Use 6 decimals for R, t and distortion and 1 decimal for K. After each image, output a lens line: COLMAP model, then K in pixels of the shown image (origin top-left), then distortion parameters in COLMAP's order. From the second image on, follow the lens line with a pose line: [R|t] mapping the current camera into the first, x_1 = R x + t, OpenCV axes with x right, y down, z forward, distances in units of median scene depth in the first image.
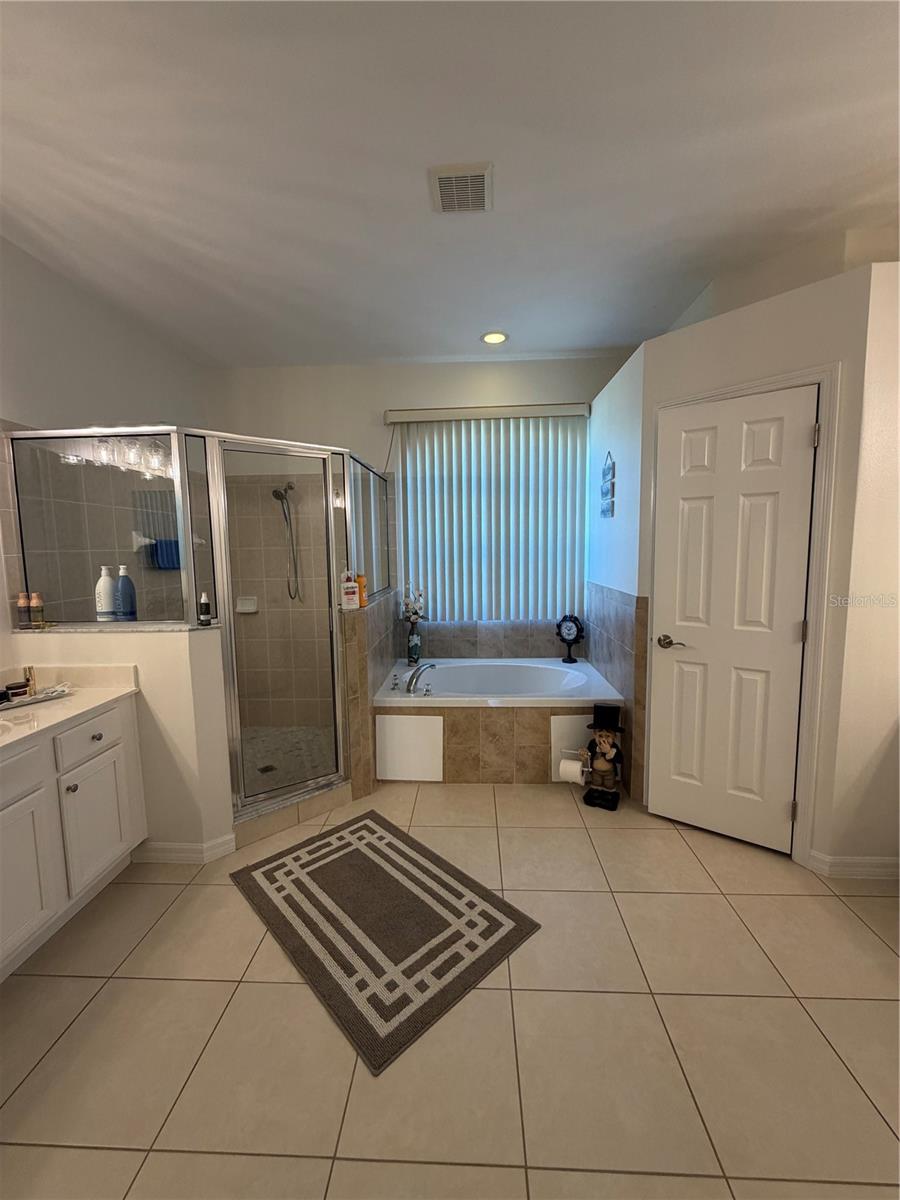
lens RADIAL K [[479.8, 0, 448.3], [0, 479.8, 593.5], [0, 0, 1]] dist [-0.003014, -0.000116]
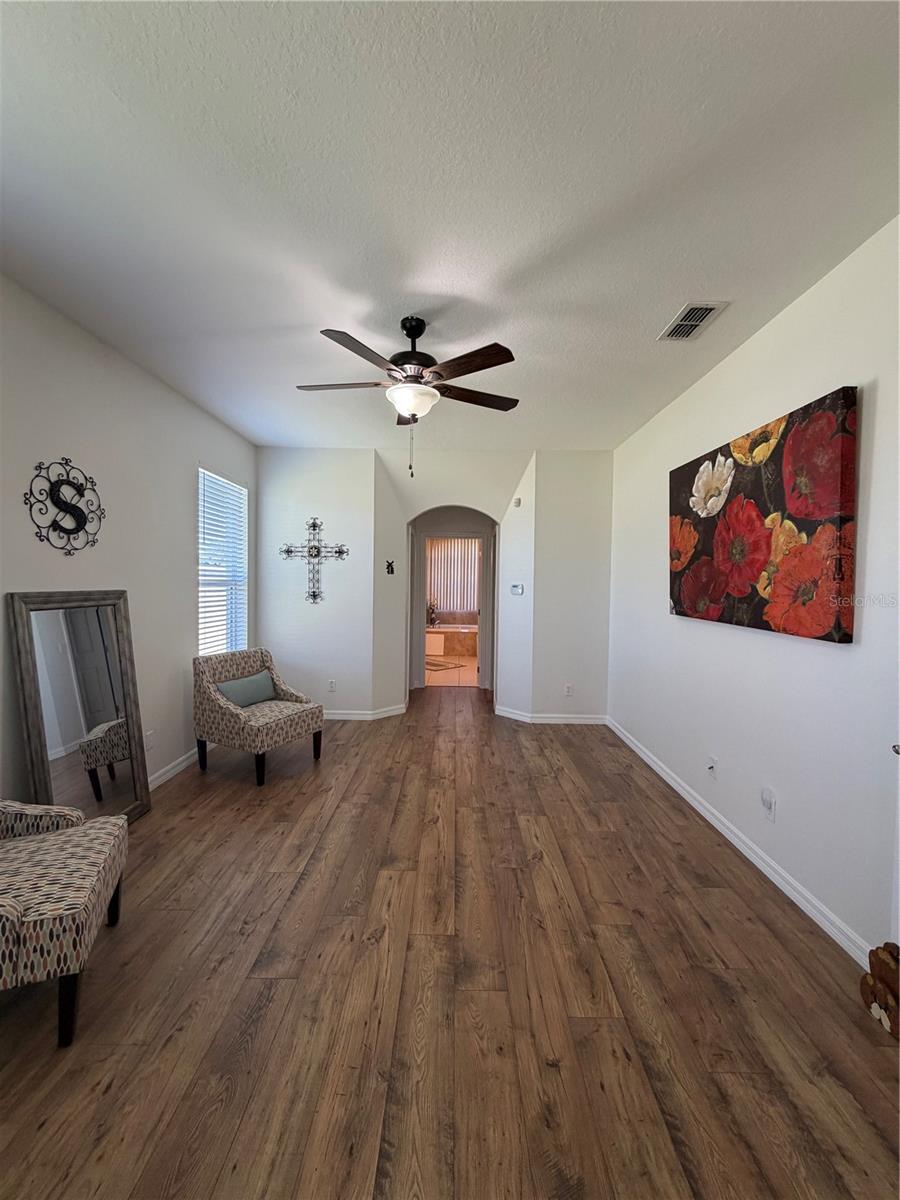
lens RADIAL K [[479.8, 0, 453.8], [0, 479.8, 598.2], [0, 0, 1]] dist [-0.003014, -0.000116]
pose [[0.998581, 0.032895, 0.041871, -0.070993], [-0.029852, 0.997006, -0.071337, 0.190360], [-0.044092, 0.069985, 0.996573, -1.794617]]
